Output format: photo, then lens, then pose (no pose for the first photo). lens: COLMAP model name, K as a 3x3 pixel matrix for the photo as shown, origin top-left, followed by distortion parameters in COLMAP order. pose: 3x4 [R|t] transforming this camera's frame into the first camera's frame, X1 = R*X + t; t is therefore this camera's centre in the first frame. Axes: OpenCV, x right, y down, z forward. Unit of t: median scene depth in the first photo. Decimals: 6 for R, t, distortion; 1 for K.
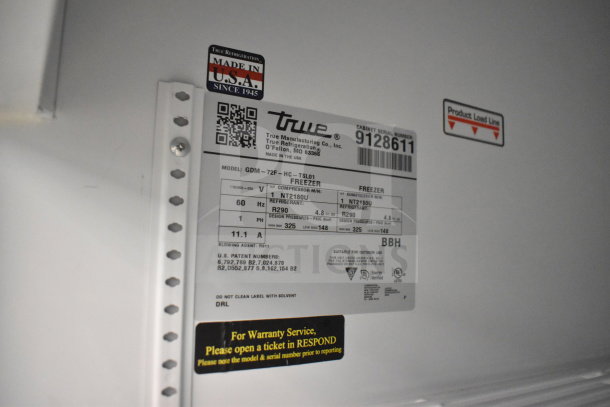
lens RADIAL K [[485.4, 0, 304.4], [0, 485.4, 203.2], [0, 0, 1]] dist [-0.037781, -0.002094]
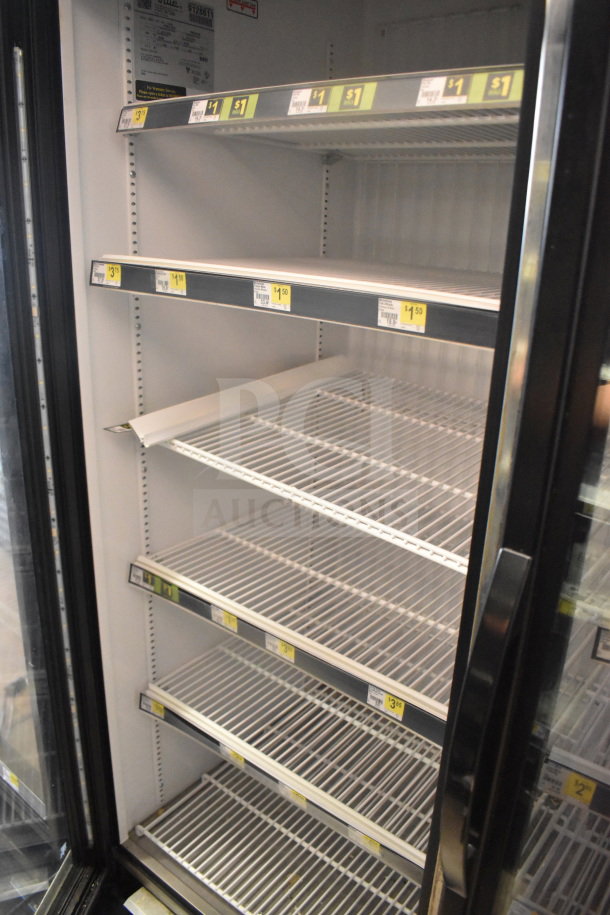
lens RADIAL K [[728.1, 0, 306.4], [0, 728.1, 456.0], [0, 0, 1]] dist [-0.037781, -0.002094]
pose [[0.946515, -0.097928, 0.307442, -0.669692], [-0.038411, 0.911858, 0.408704, 0.425949], [-0.320367, -0.398653, 0.859326, -3.209664]]
